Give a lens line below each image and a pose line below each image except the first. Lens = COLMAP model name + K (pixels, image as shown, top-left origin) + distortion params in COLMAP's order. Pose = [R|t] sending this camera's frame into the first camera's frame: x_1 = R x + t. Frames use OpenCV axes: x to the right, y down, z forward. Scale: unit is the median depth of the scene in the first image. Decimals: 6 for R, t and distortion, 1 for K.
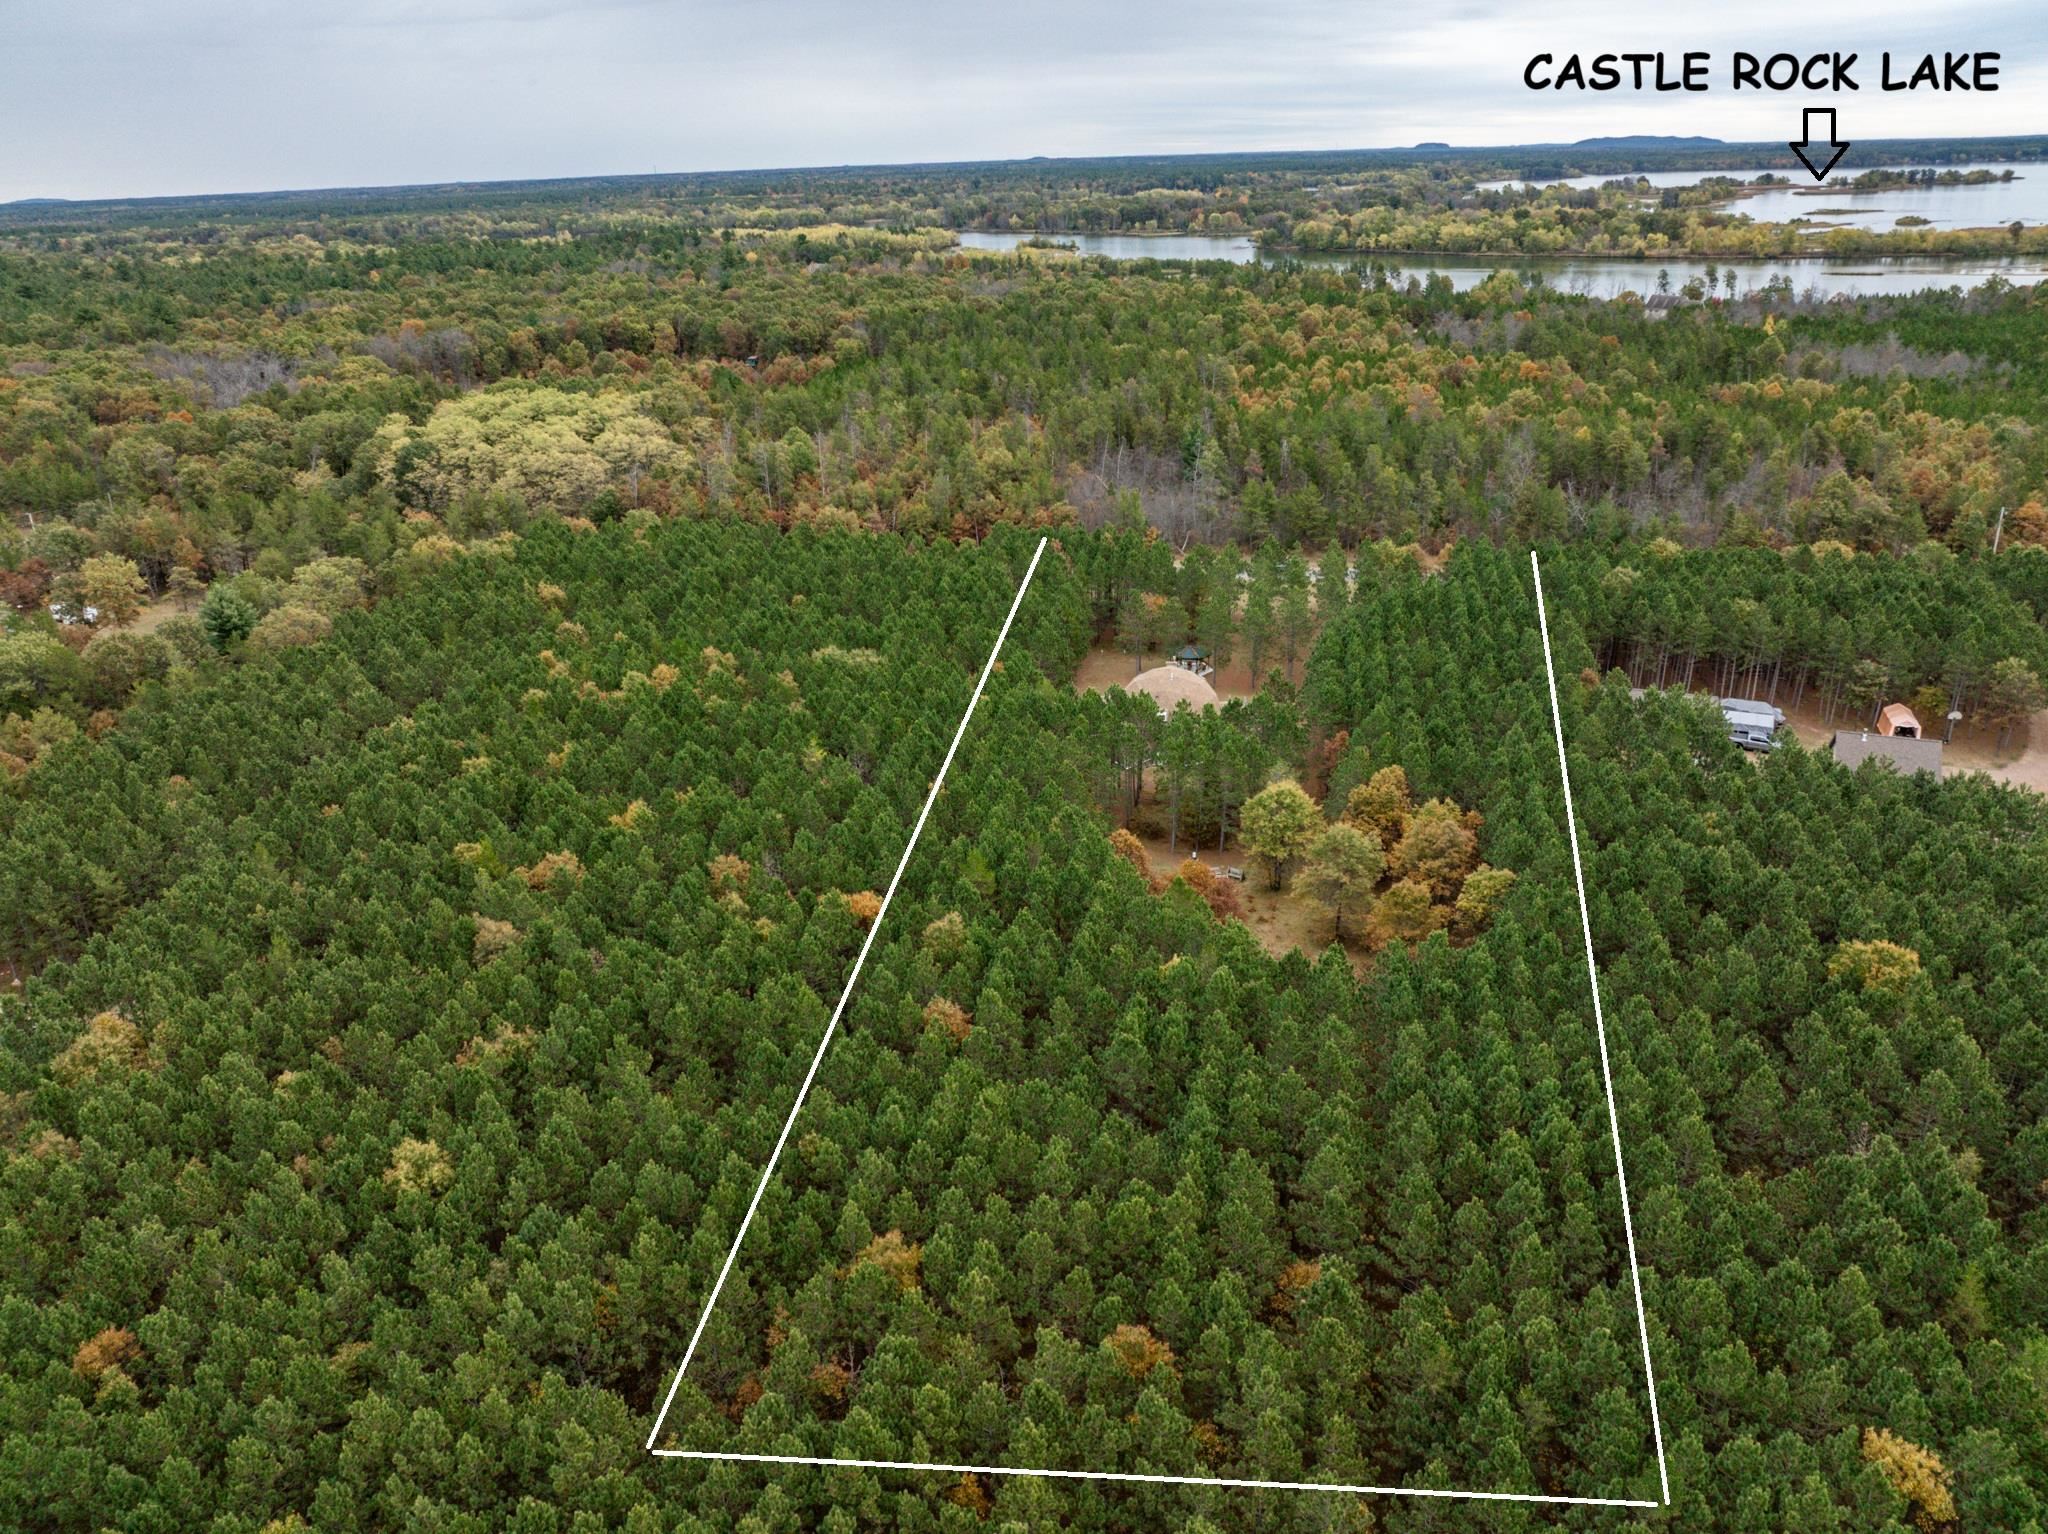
lens RADIAL K [[1435.0, 0, 1032.1], [0, 1435.0, 765.9], [0, 0, 1]] dist [-0.048206, 0.025312]
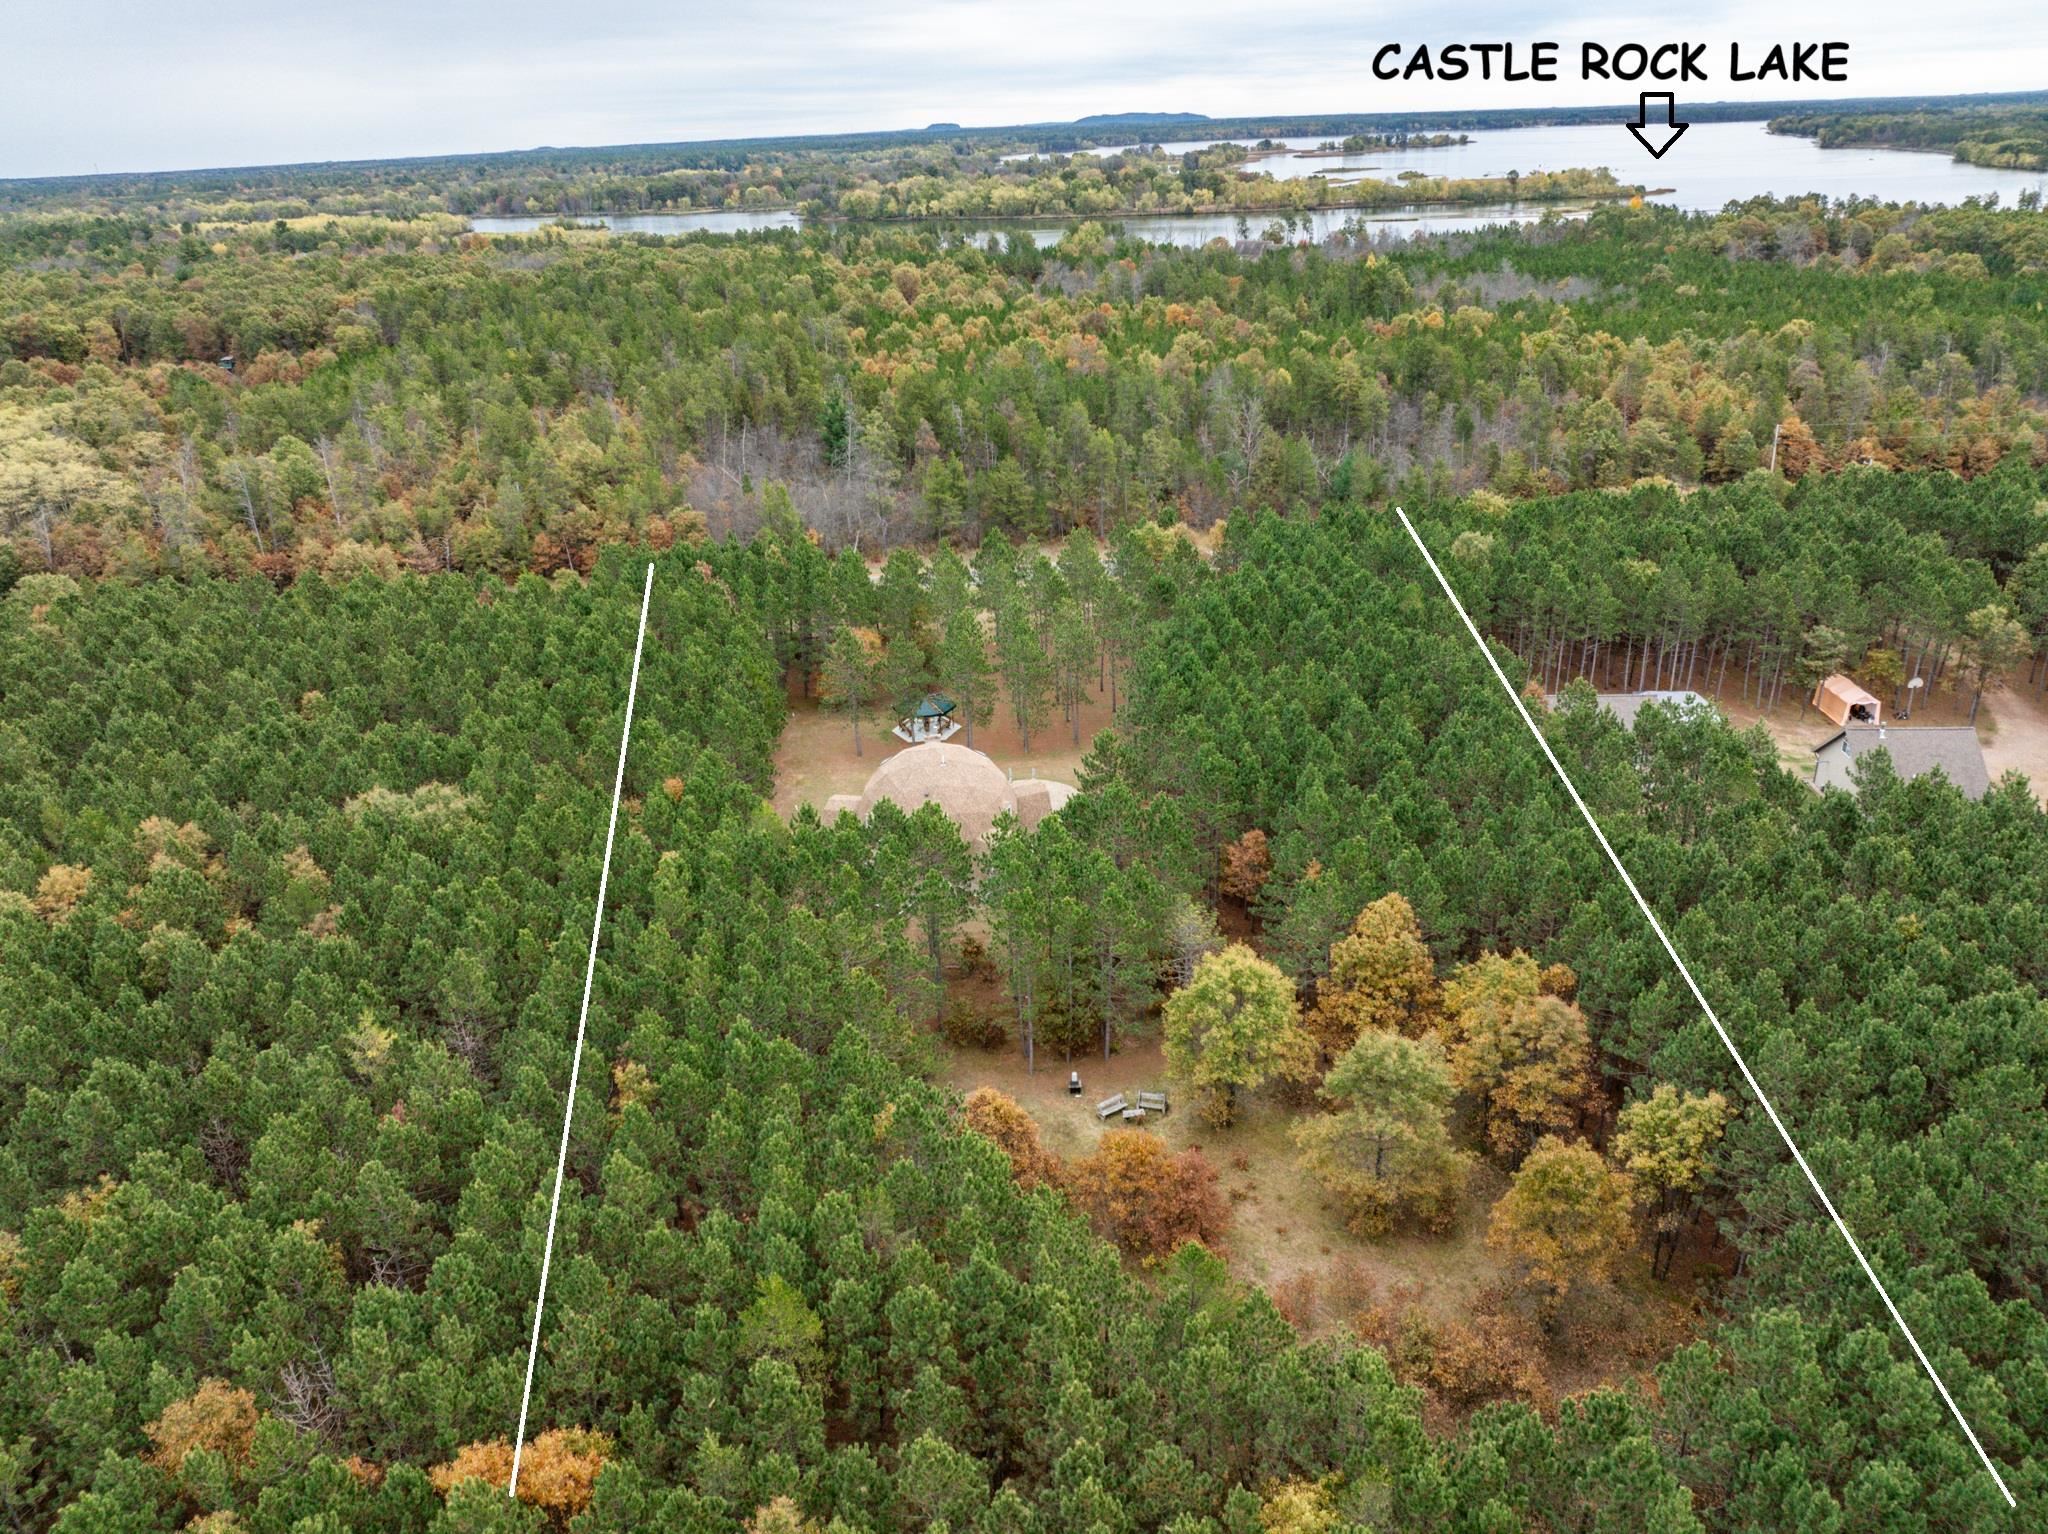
lens RADIAL K [[1439.6, 0, 1024.0], [0, 1439.6, 767.0], [0, 0, 1]] dist [-0.063736, 0.038973]
pose [[0.953691, -0.130553, 0.270978, -0.011870], [0.127976, 0.991403, 0.027238, -0.019528], [-0.272204, 0.008702, 0.962200, 0.097496]]
